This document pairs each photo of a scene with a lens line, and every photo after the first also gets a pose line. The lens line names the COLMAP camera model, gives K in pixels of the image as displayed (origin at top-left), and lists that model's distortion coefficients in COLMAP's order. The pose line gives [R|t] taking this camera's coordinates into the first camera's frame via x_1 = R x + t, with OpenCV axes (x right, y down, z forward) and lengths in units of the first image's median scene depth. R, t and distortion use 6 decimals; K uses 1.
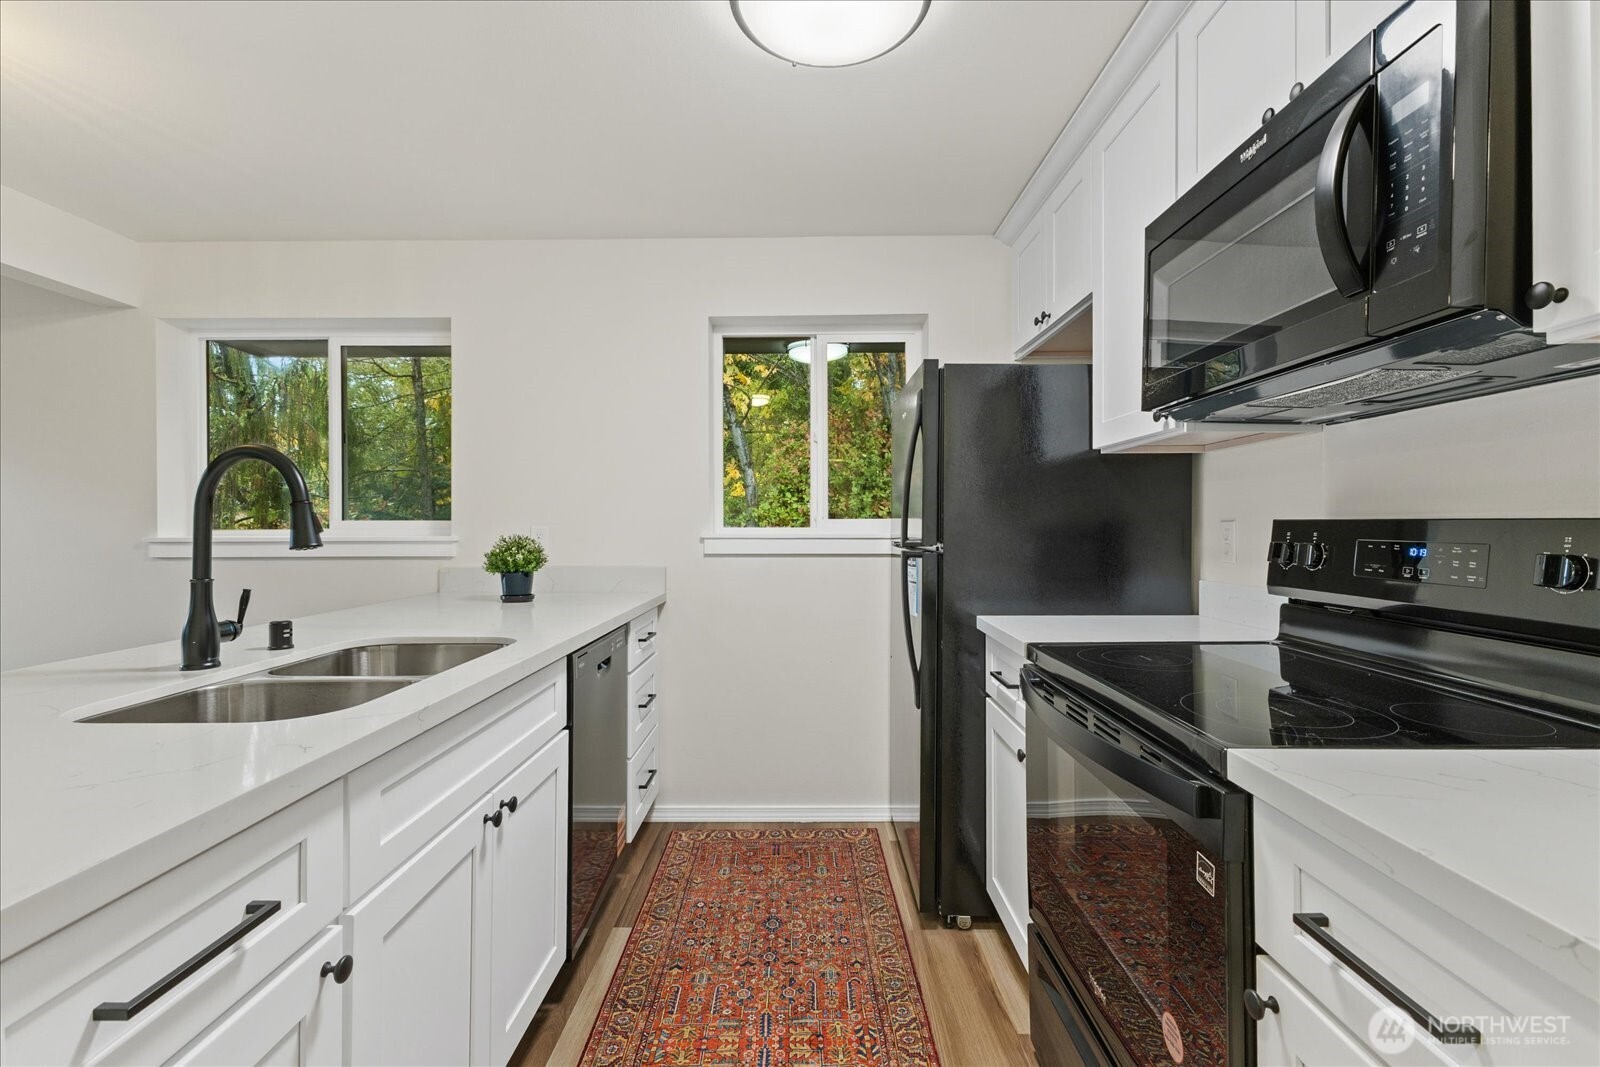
lens RADIAL K [[704.6, 0, 803.8], [0, 704.6, 523.9], [0, 0, 1]] dist [0.006102, -0.001611]
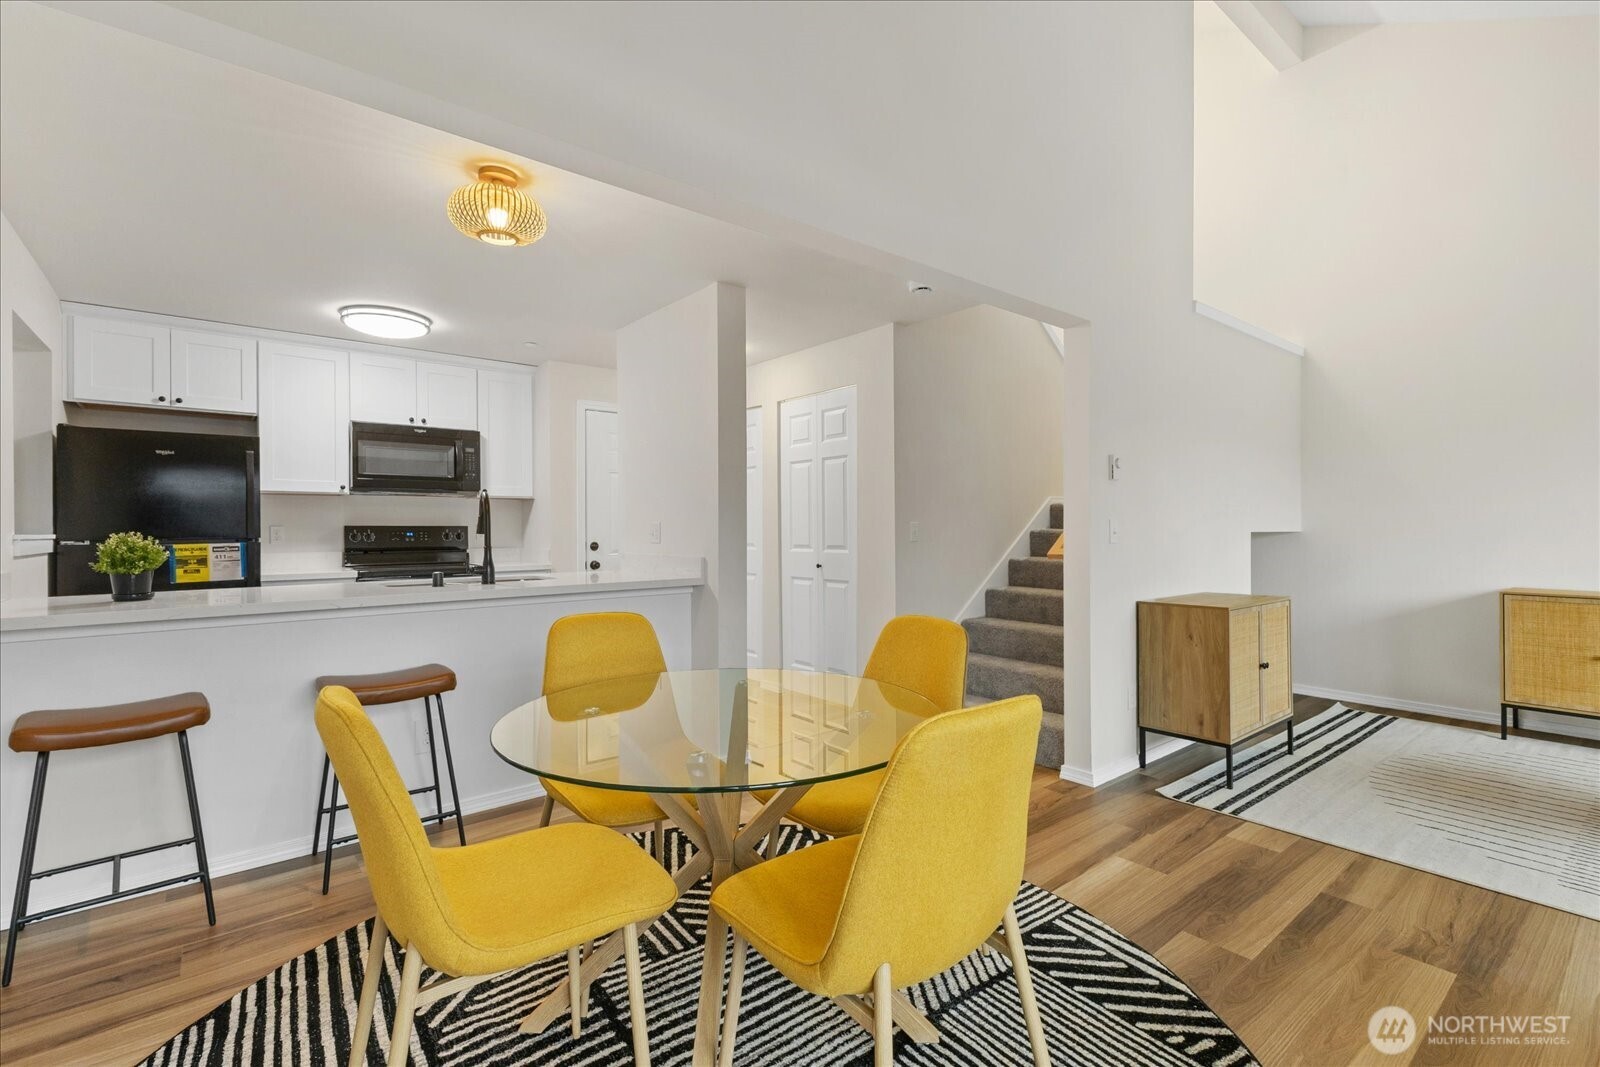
lens RADIAL K [[735.6, 0, 796.5], [0, 735.6, 538.7], [0, 0, 1]] dist [0.003536, -0.001506]
pose [[-0.636639, -0.004496, 0.771149, -2.147649], [0.006167, 0.999921, 0.010920, 0.019763], [-0.771137, 0.011708, -0.636561, 1.104661]]
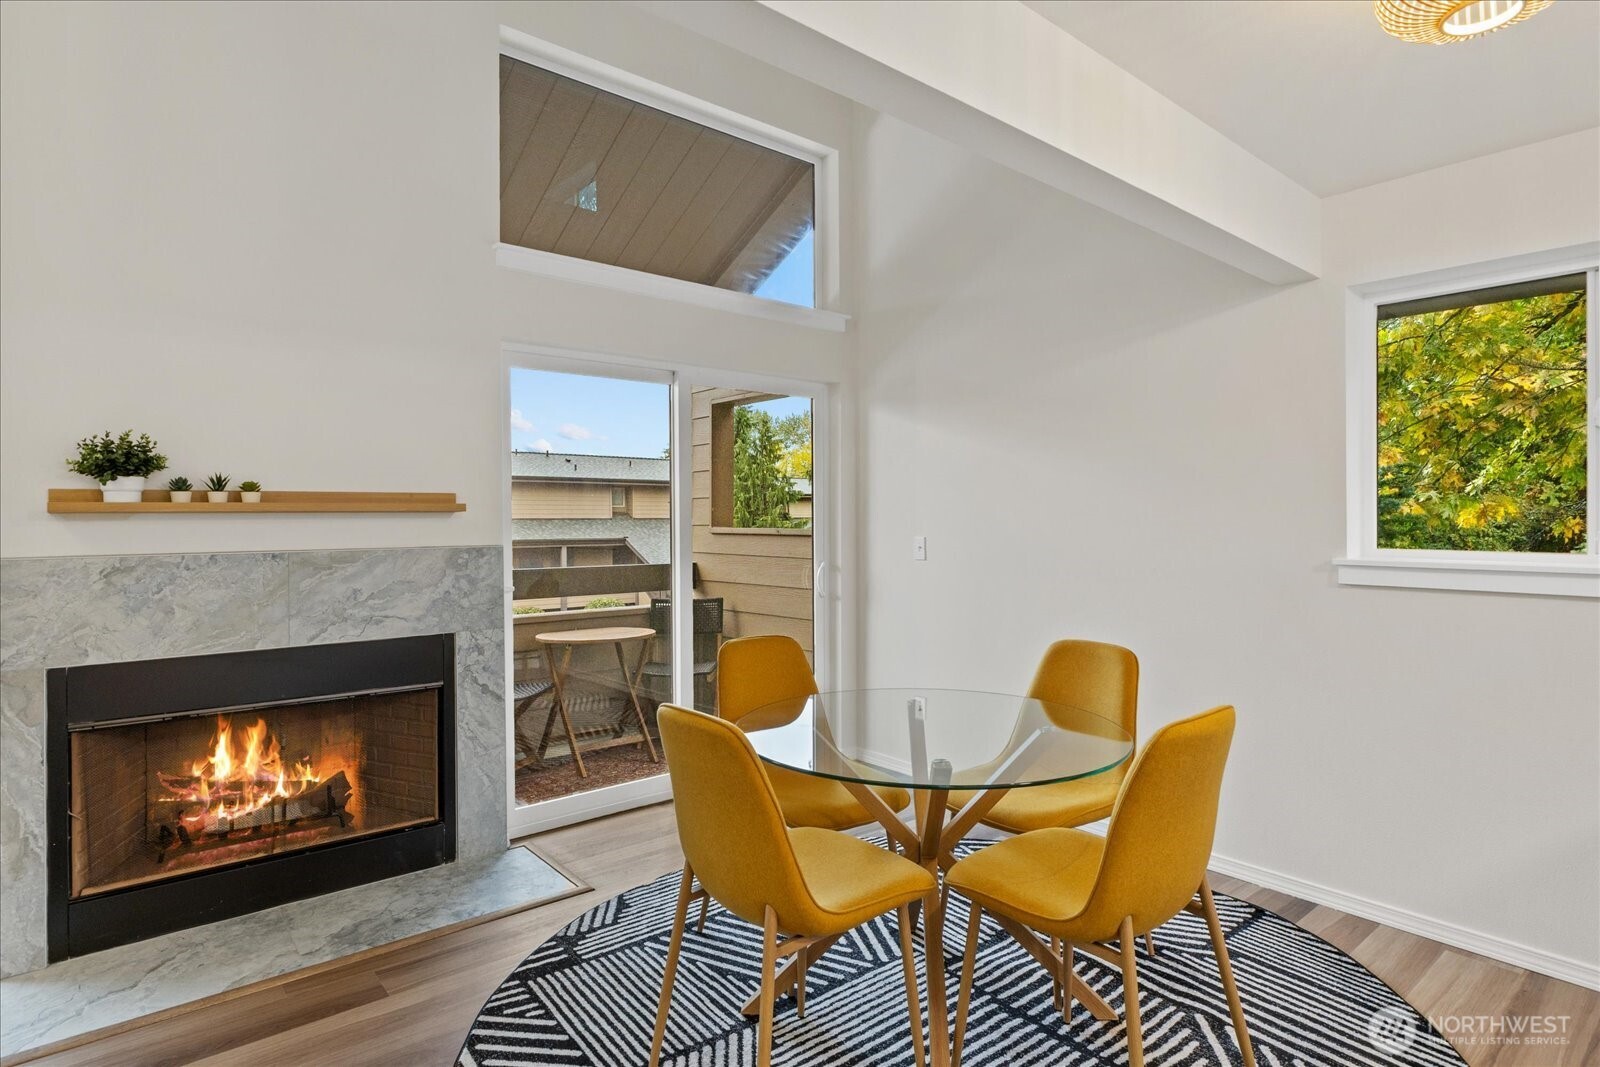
lens RADIAL K [[843.5, 0, 805.0], [0, 843.5, 527.1], [0, 0, 1]] dist [0.006894, -0.005345]
pose [[0.653196, 0.006792, -0.757158, -0.795604], [0.003935, 0.999916, 0.012365, -0.042375], [0.757178, -0.011056, 0.653115, -0.129712]]
